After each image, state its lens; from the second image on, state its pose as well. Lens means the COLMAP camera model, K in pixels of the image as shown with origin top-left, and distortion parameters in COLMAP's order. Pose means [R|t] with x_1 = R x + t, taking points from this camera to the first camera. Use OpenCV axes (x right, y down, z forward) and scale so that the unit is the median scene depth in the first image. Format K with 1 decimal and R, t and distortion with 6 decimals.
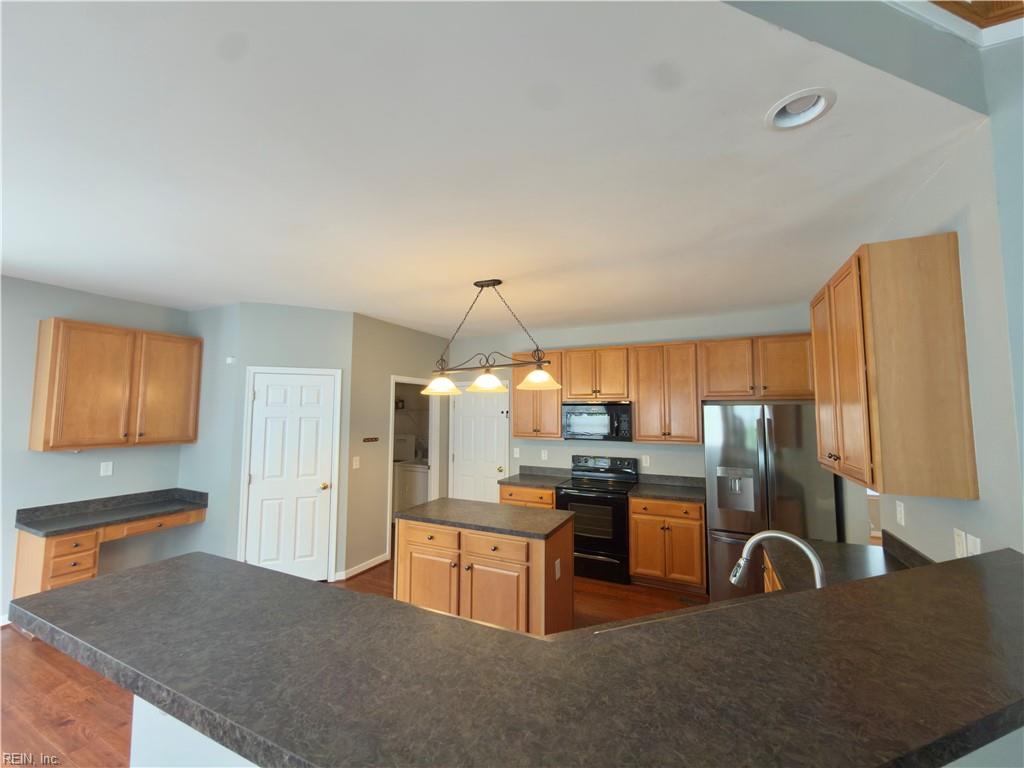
lens RADIAL K [[408.9, 0, 512.0], [0, 408.9, 384.0], [0, 0, 1]] dist [-0.000678, -0.000010]
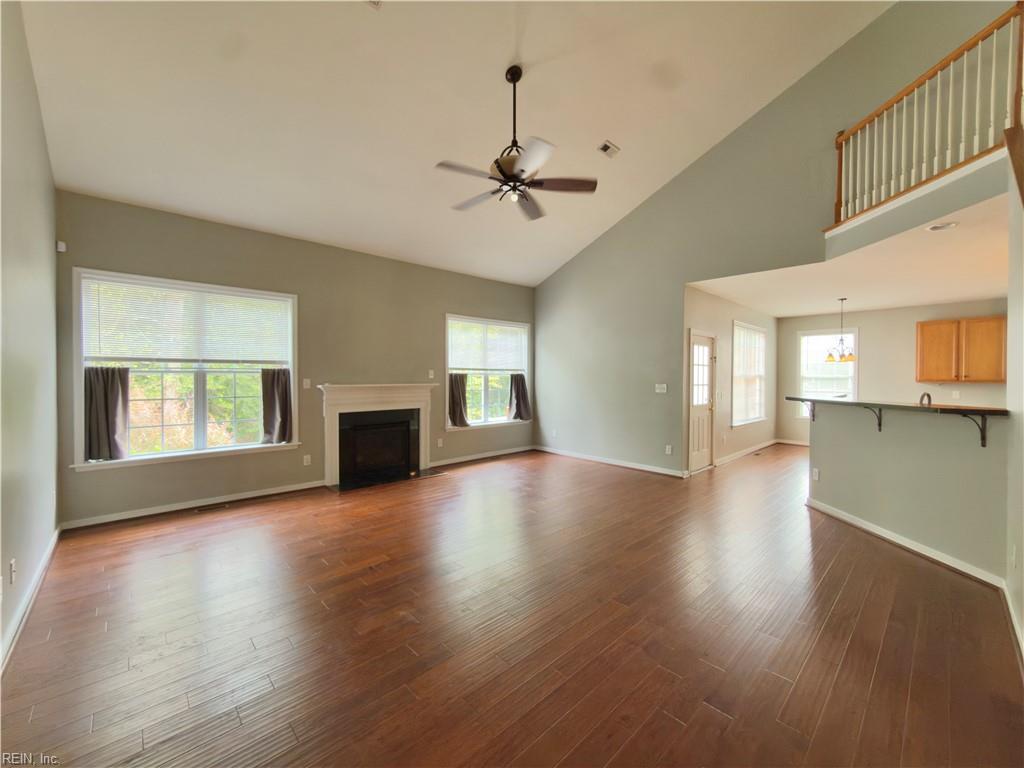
lens RADIAL K [[408.9, 0, 512.0], [0, 408.9, 384.0], [0, 0, 1]] dist [-0.000678, -0.000010]
pose [[-0.366267, 0.010305, -0.930453, 1.539320], [0.062361, 0.997962, -0.013496, 0.057461], [0.928418, -0.062967, -0.366163, -0.210988]]
